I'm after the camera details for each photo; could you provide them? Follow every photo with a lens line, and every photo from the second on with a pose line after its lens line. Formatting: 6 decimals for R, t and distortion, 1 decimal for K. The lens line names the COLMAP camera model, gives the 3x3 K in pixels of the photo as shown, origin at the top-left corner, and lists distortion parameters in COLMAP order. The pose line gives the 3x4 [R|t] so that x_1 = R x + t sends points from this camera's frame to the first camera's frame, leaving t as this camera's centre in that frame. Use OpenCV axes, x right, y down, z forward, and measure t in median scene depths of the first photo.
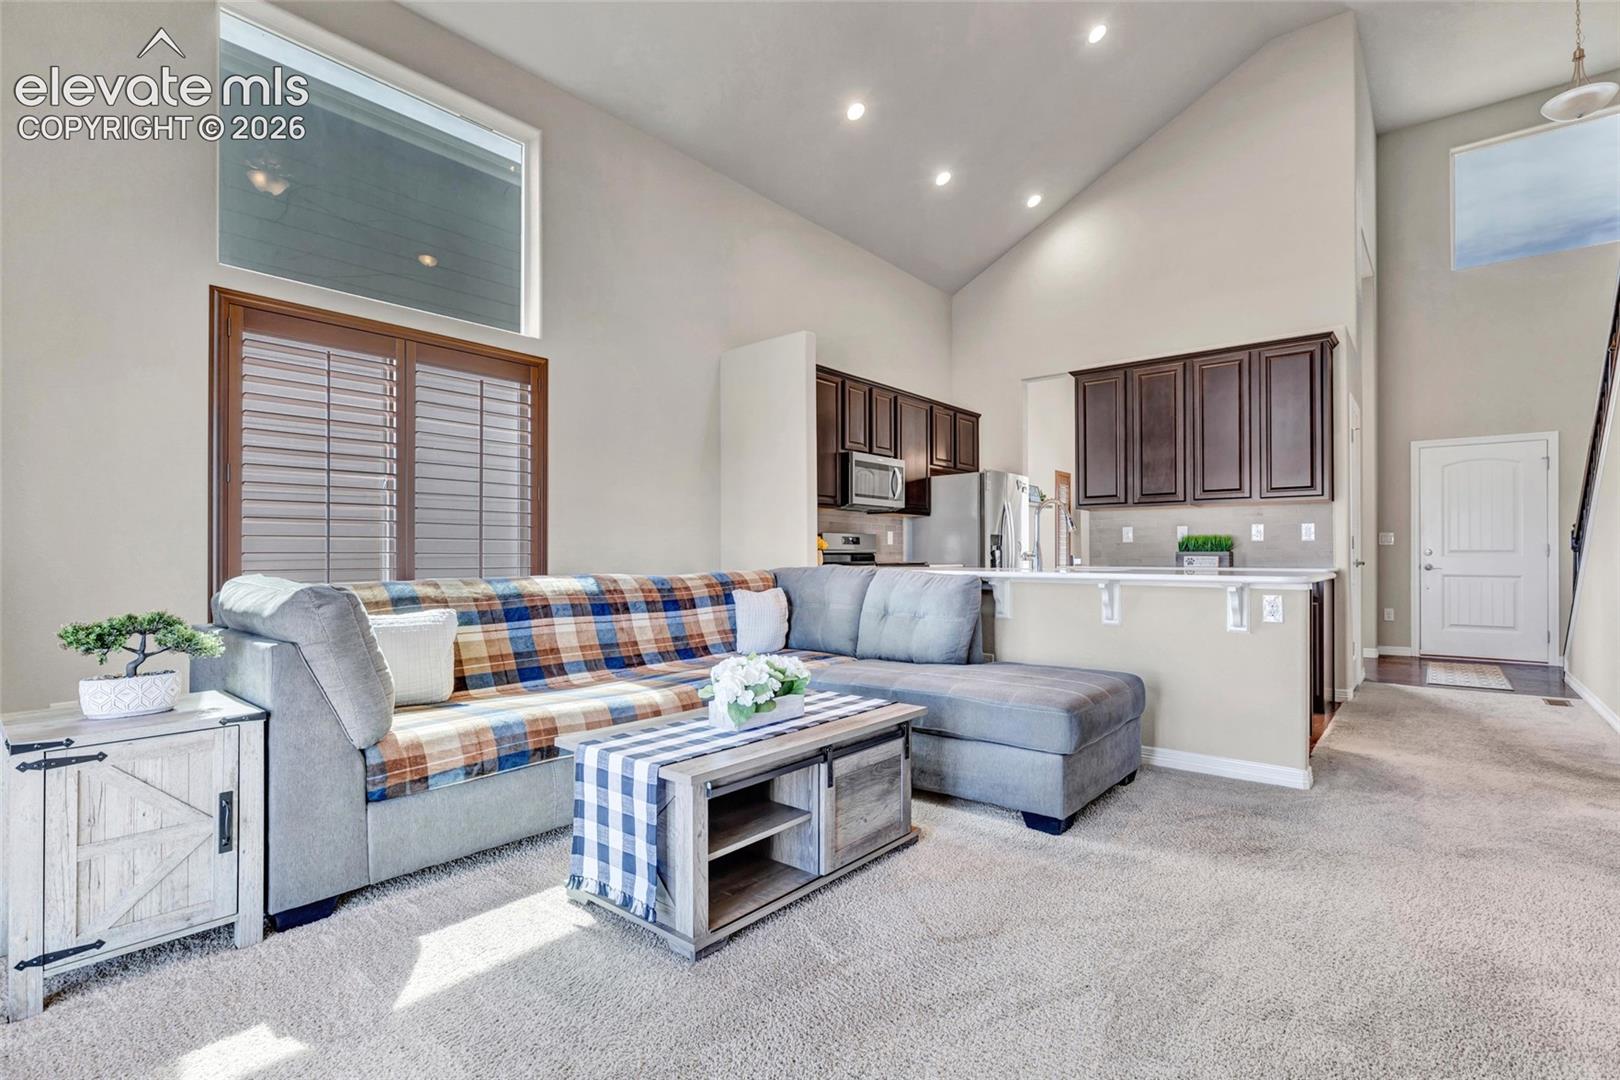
lens RADIAL K [[761.8, 0, 814.8], [0, 761.8, 549.7], [0, 0, 1]] dist [-0.005165, -0.000269]
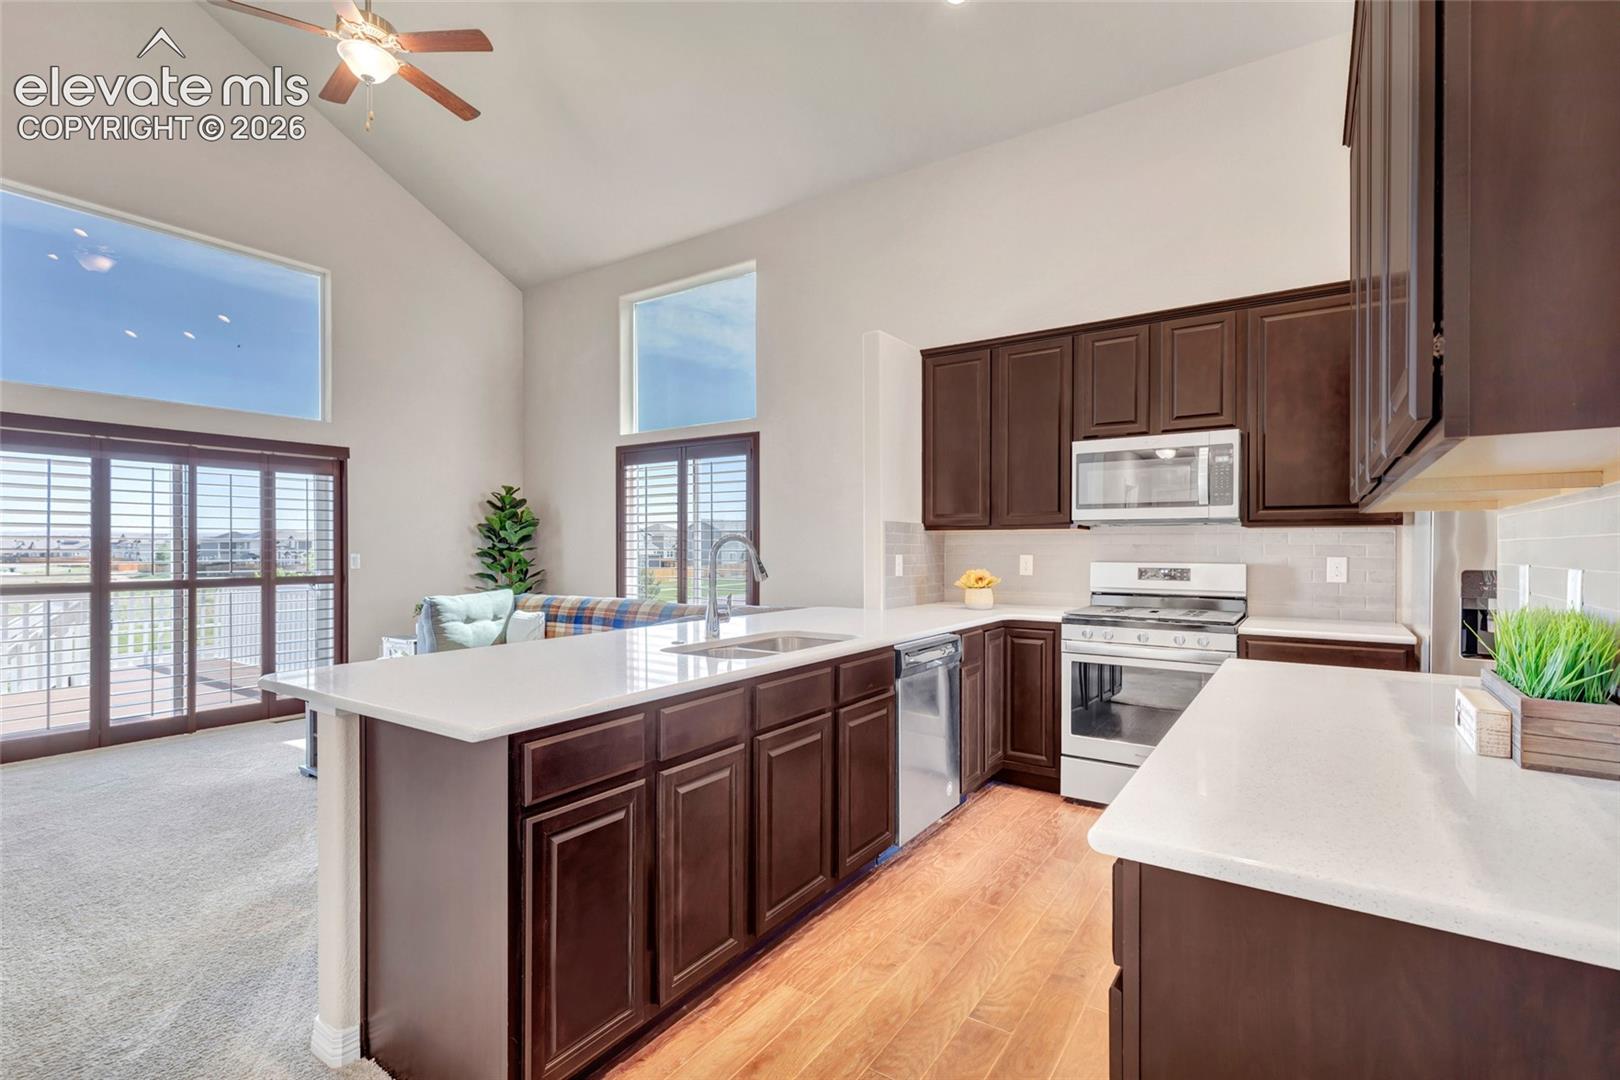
lens RADIAL K [[735.9, 0, 814.7], [0, 735.9, 550.8], [0, 0, 1]] dist [0.003466, 0.000372]
pose [[0.097773, 0.003252, -0.995203, 0.732017], [0.004447, 0.999983, 0.003705, -0.041082], [0.995199, -0.004787, 0.097757, 0.780562]]
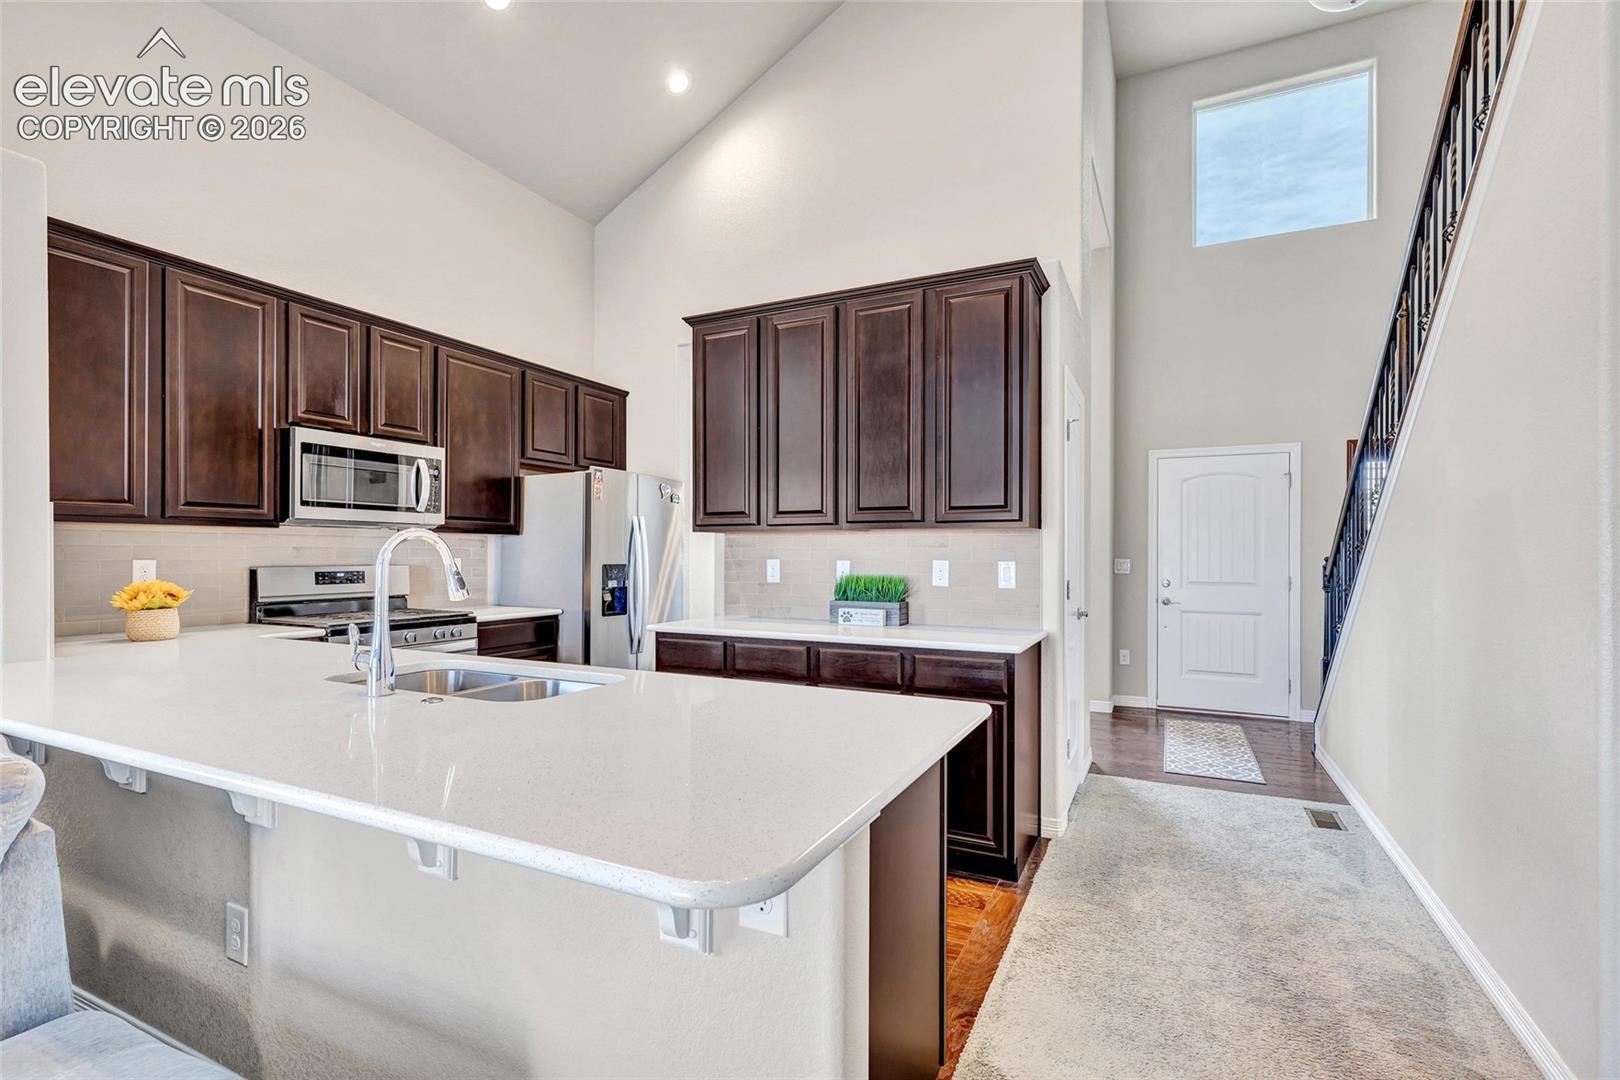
lens RADIAL K [[732.4, 0, 816.2], [0, 732.4, 549.9], [0, 0, 1]] dist [0.004567, -0.000505]
pose [[0.972605, 0.003992, 0.232431, 0.331212], [-0.004694, 0.999986, 0.002465, -0.044018], [-0.232417, -0.003488, 0.972610, 0.410716]]
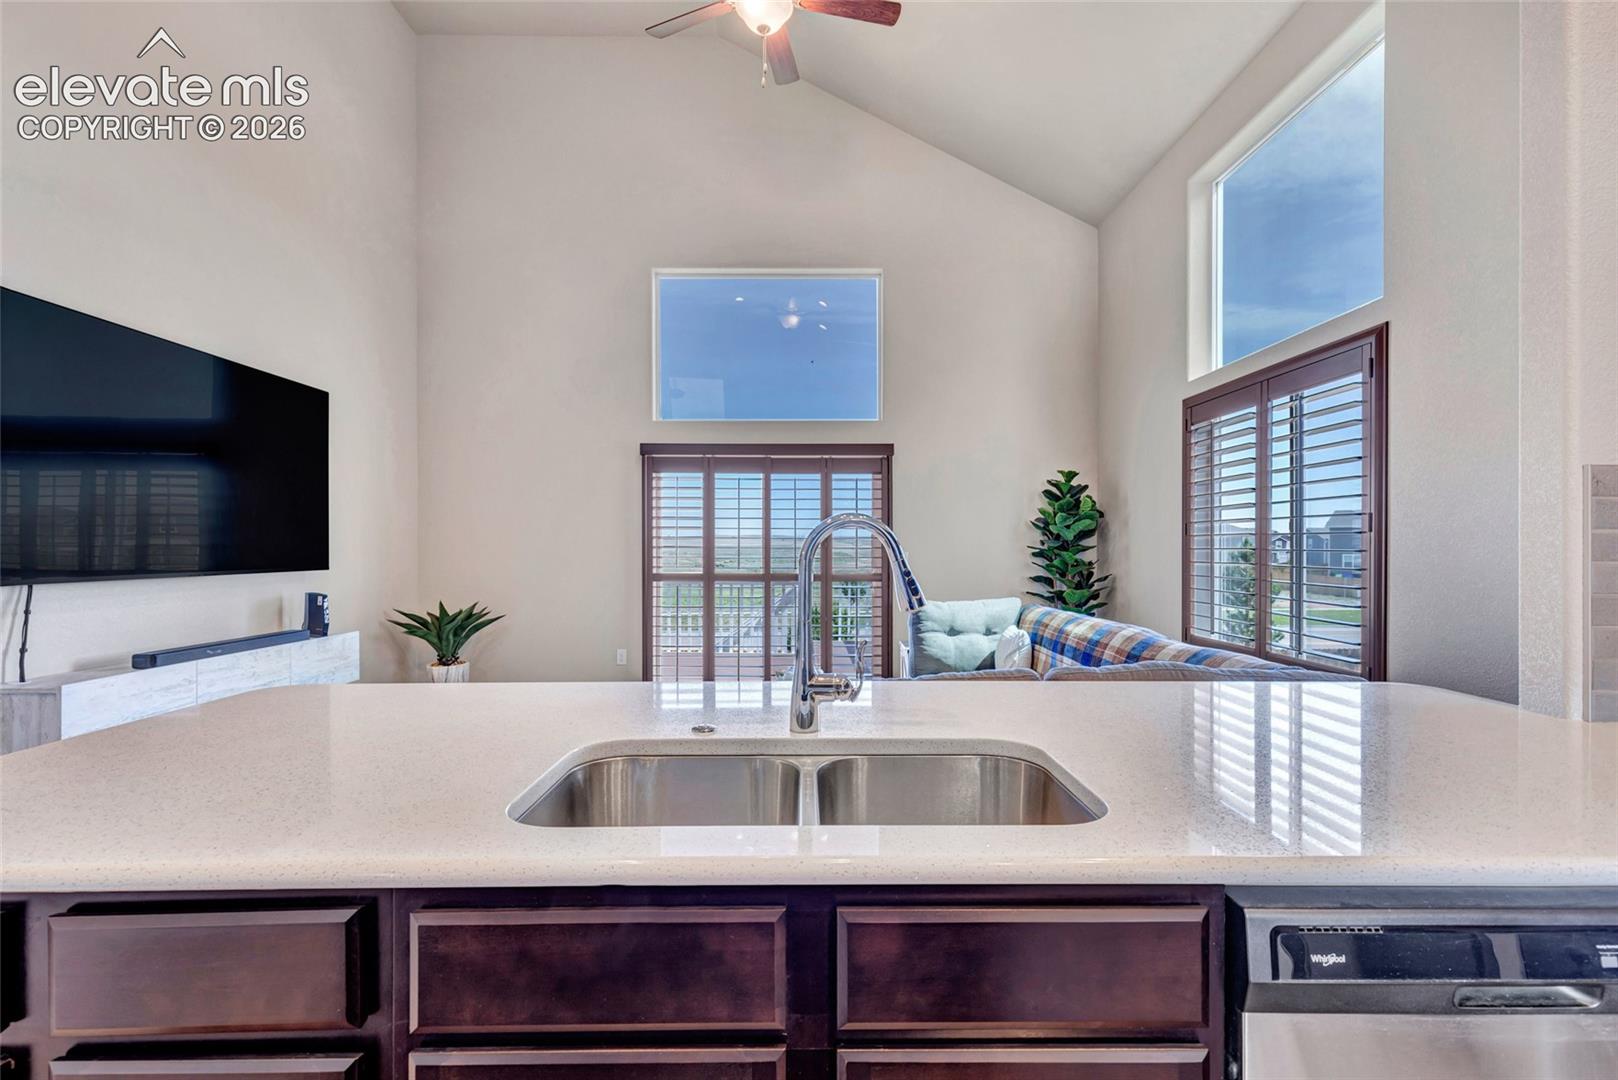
lens RADIAL K [[748.9, 0, 813.5], [0, 748.9, 546.0], [0, 0, 1]] dist [0.018645, -0.008162]
pose [[-0.763731, -0.002158, -0.645531, 0.380290], [0.001209, 0.999988, -0.004774, -0.039370], [0.645534, -0.004426, -0.763719, 0.950633]]
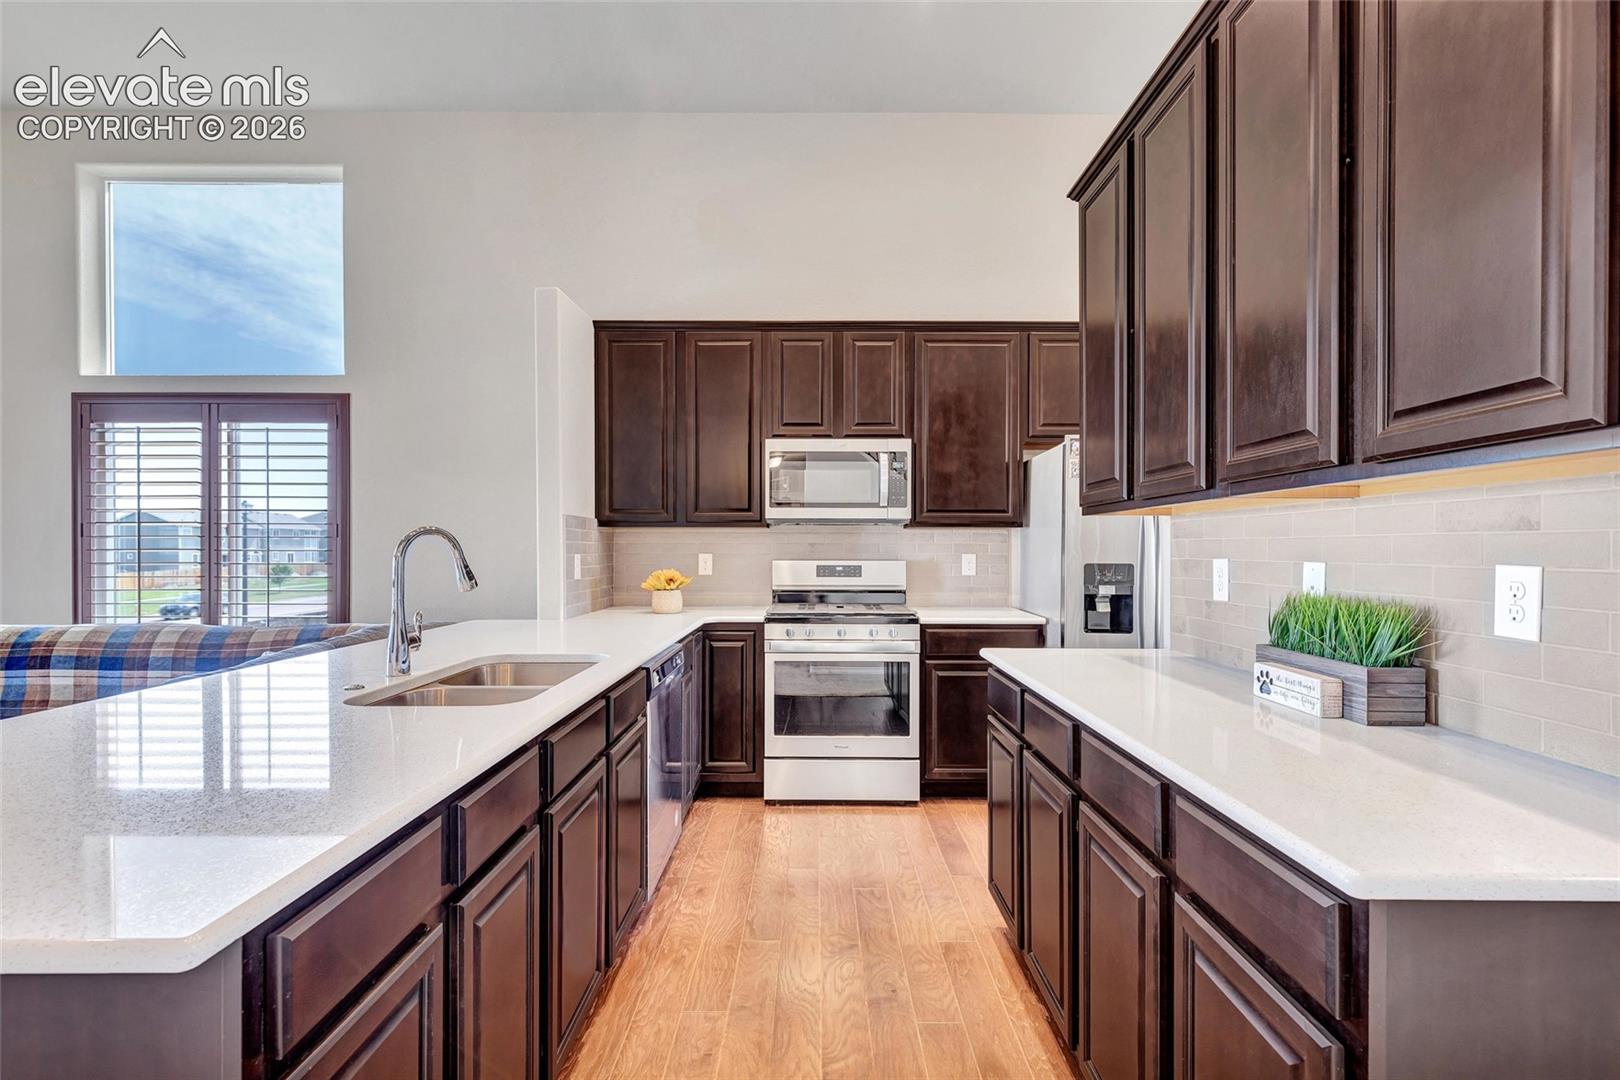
lens RADIAL K [[732.4, 0, 816.2], [0, 732.4, 549.9], [0, 0, 1]] dist [0.004567, -0.000505]
pose [[0.636588, 0.002715, -0.771199, 0.619281], [0.004338, 0.999965, 0.007101, -0.041453], [0.771192, -0.007865, 0.636554, 0.690807]]
